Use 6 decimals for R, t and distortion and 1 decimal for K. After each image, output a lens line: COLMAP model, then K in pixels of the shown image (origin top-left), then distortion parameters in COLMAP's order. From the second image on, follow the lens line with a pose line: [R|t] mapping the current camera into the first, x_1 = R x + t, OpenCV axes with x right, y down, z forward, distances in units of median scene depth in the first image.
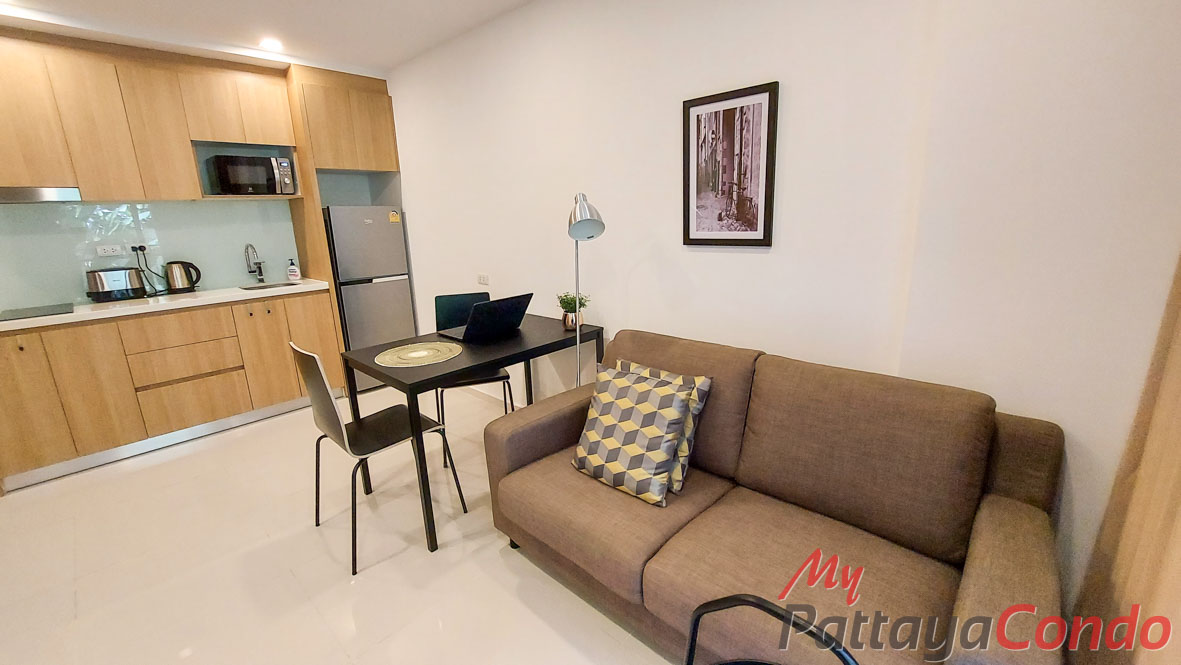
lens RADIAL K [[469.4, 0, 590.5], [0, 469.4, 332.5], [0, 0, 1]] dist [-0.012507, 0.000088]
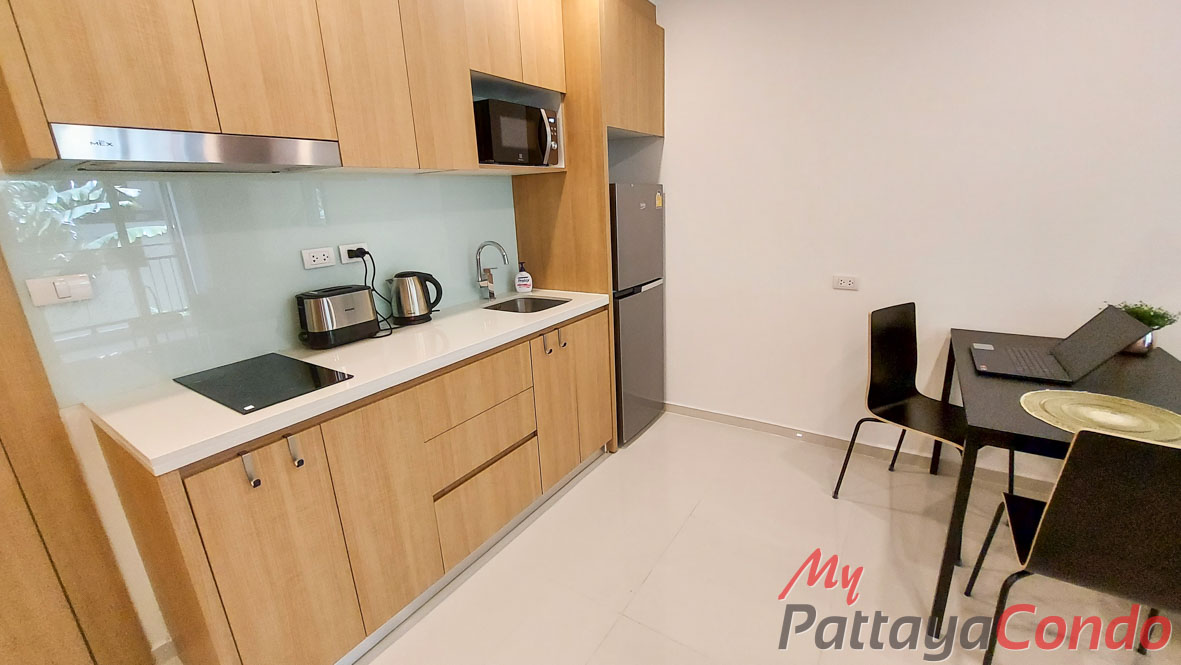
lens RADIAL K [[469.4, 0, 590.5], [0, 469.4, 332.5], [0, 0, 1]] dist [-0.012507, 0.000088]
pose [[0.986442, -0.054159, 0.154915, -1.217528], [0.050945, 0.998397, 0.024647, -0.123516], [-0.156001, -0.016421, 0.987620, 0.557688]]
